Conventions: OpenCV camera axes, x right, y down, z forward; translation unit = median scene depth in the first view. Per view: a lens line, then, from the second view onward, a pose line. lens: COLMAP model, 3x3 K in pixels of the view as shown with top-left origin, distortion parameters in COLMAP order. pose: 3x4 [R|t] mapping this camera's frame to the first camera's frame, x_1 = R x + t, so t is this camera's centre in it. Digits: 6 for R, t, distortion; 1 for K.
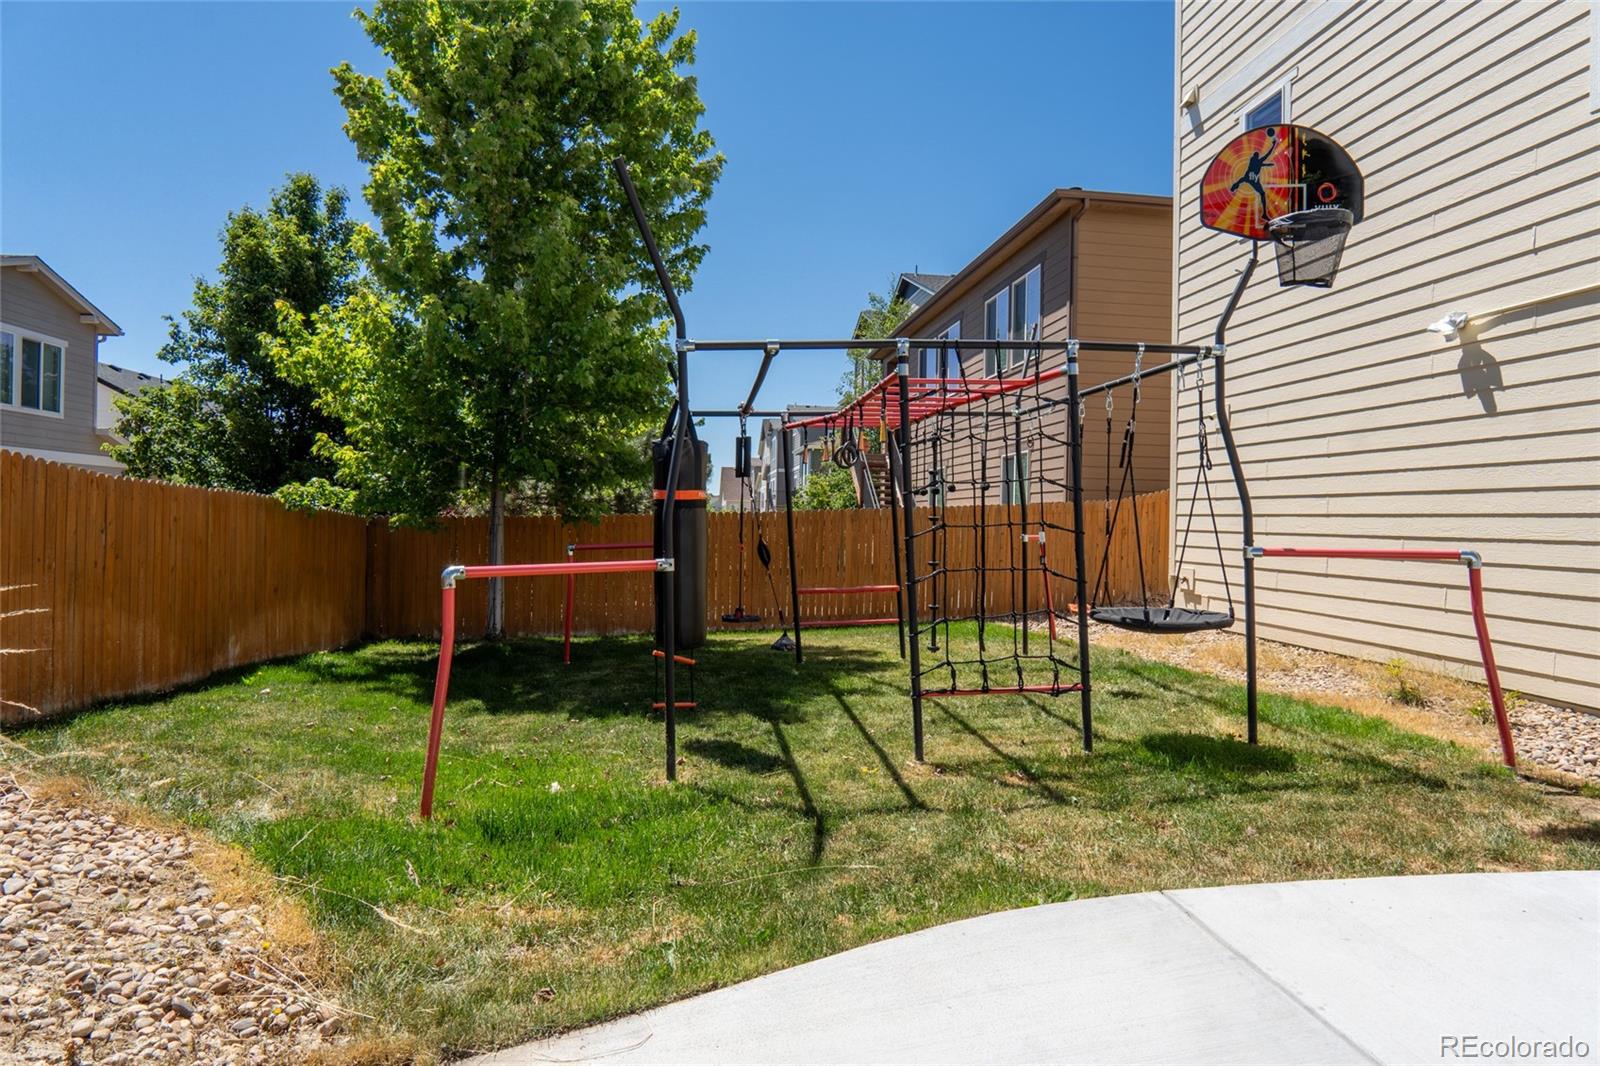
lens RADIAL K [[865.1, 0, 798.7], [0, 865.1, 515.8], [0, 0, 1]] dist [-0.026460, 0.001142]
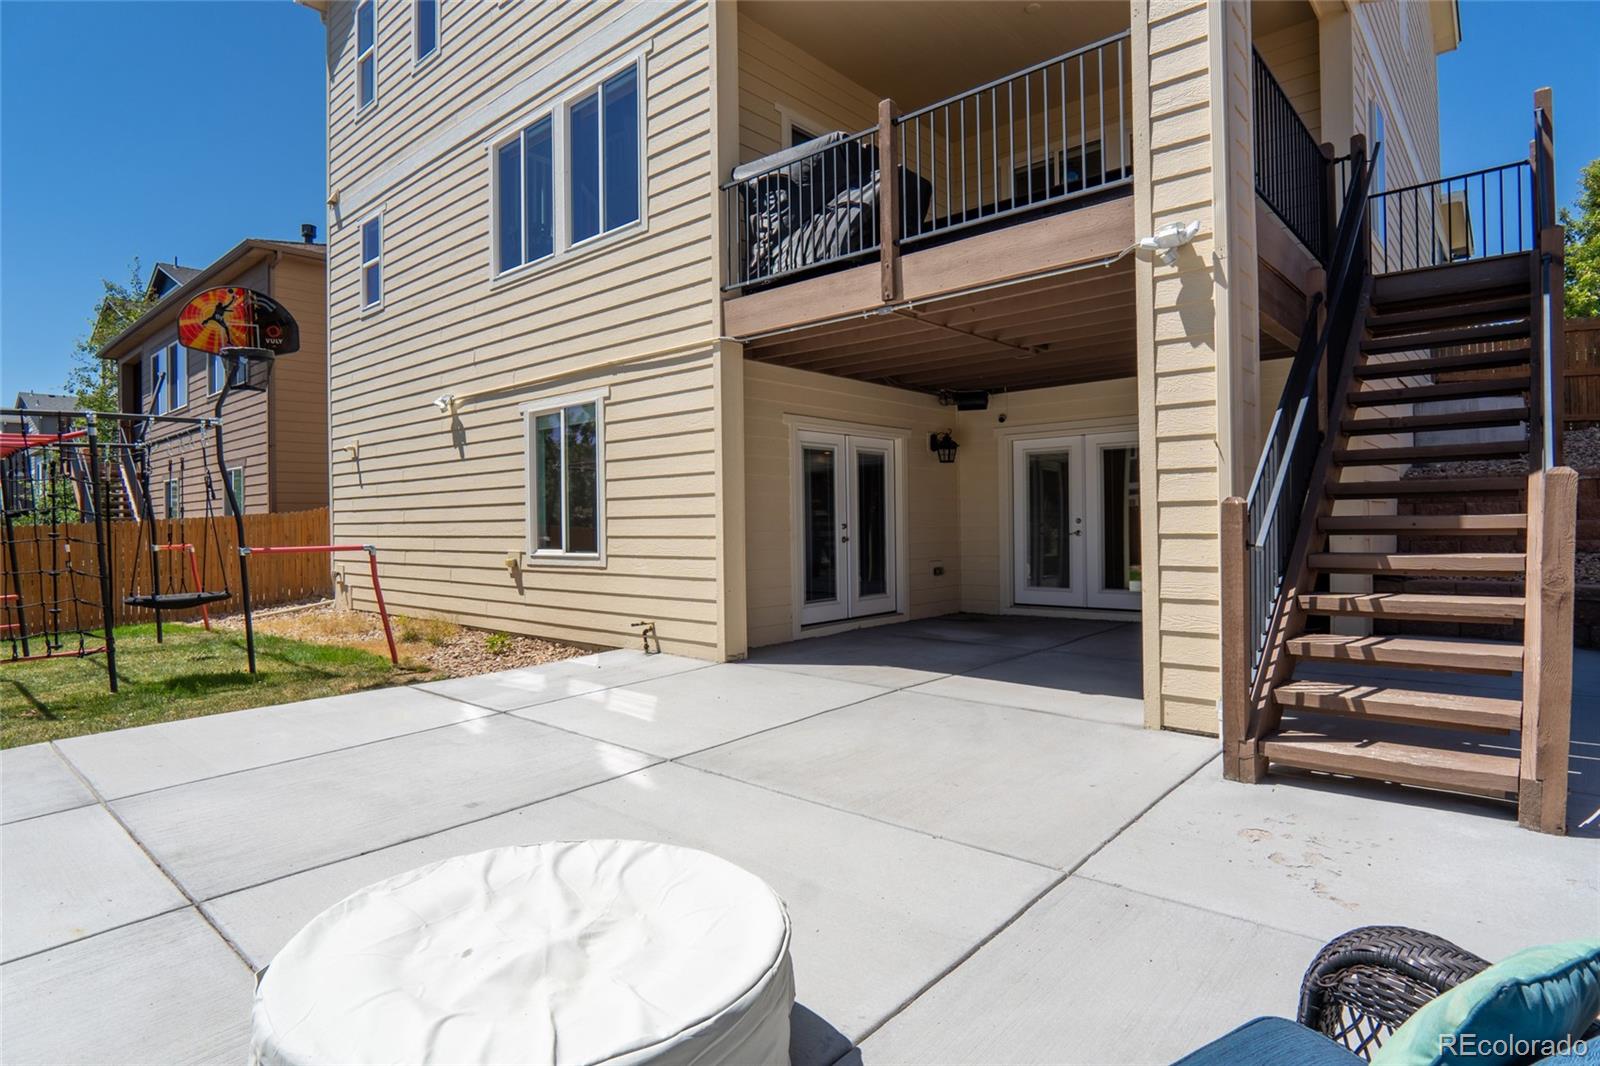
lens RADIAL K [[865.1, 0, 798.7], [0, 865.1, 515.8], [0, 0, 1]] dist [-0.026460, 0.001142]
pose [[0.758926, -0.023814, 0.650742, 0.214228], [0.025575, 0.999650, 0.006756, -0.005999], [-0.650675, 0.011515, 0.759269, -0.636435]]
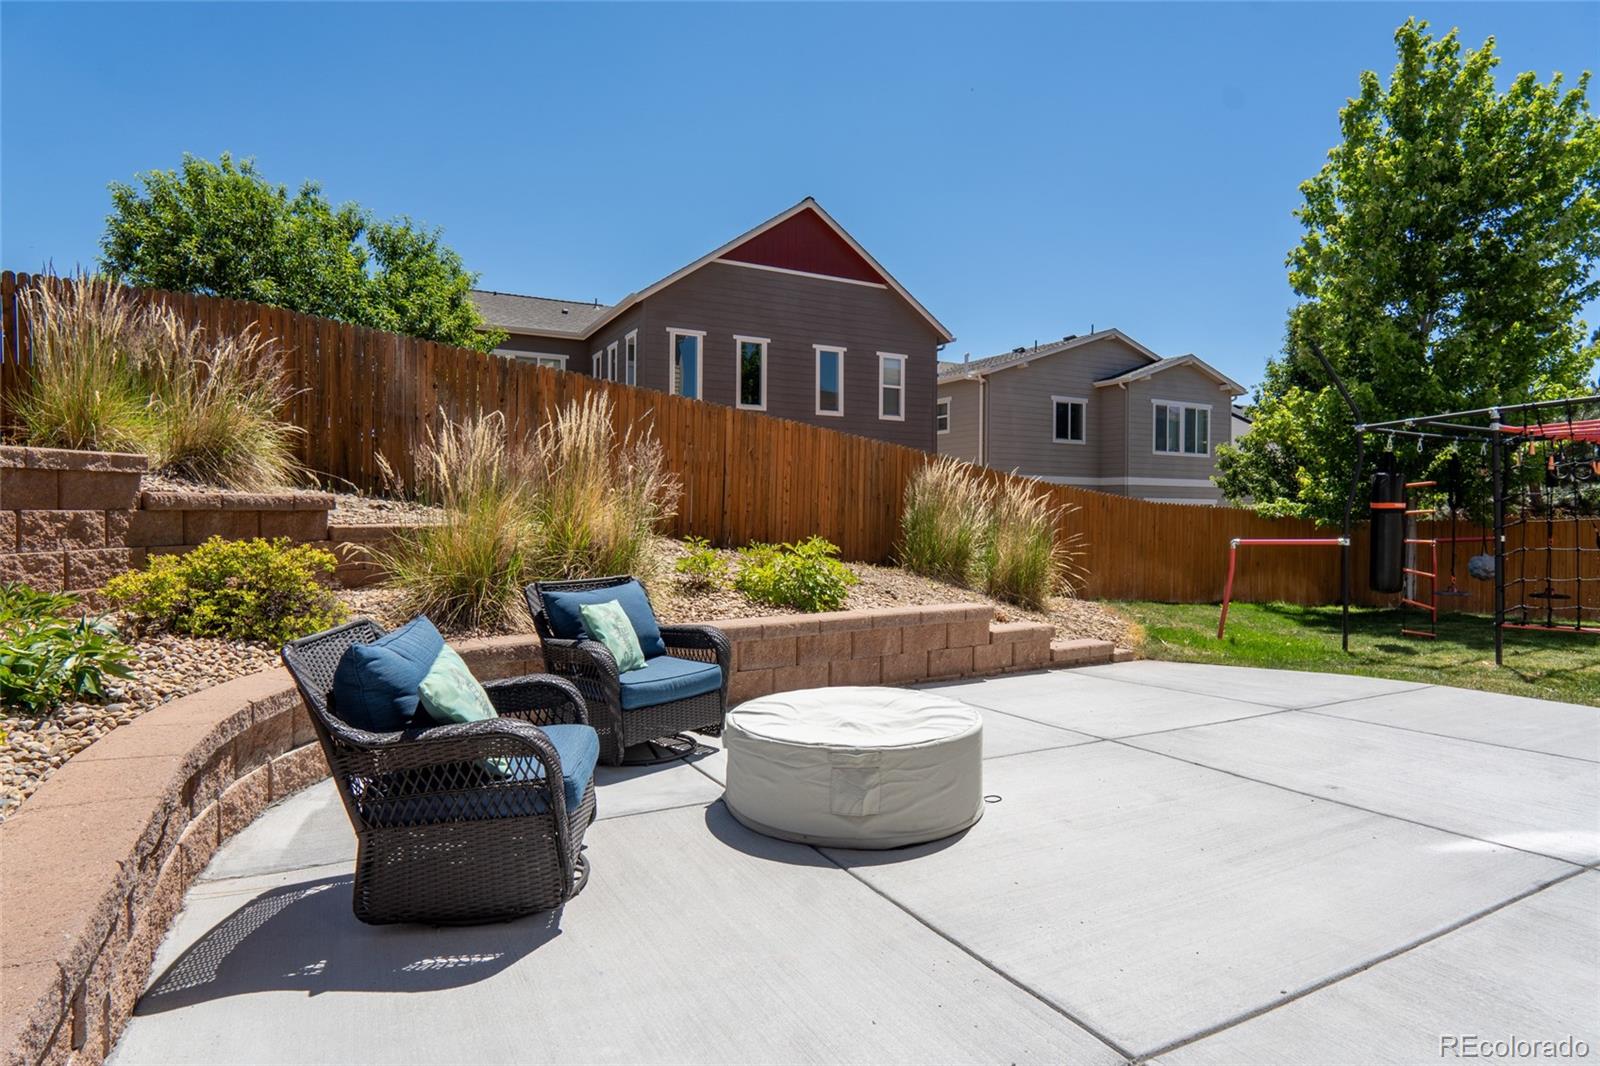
lens RADIAL K [[869.6, 0, 801.8], [0, 869.6, 506.7], [0, 0, 1]] dist [-0.022430, 0.000782]
pose [[0.348443, -0.022386, -0.937063, 0.885147], [0.003594, 0.999739, -0.022547, 0.010990], [0.937323, 0.004488, 0.348432, -0.586803]]
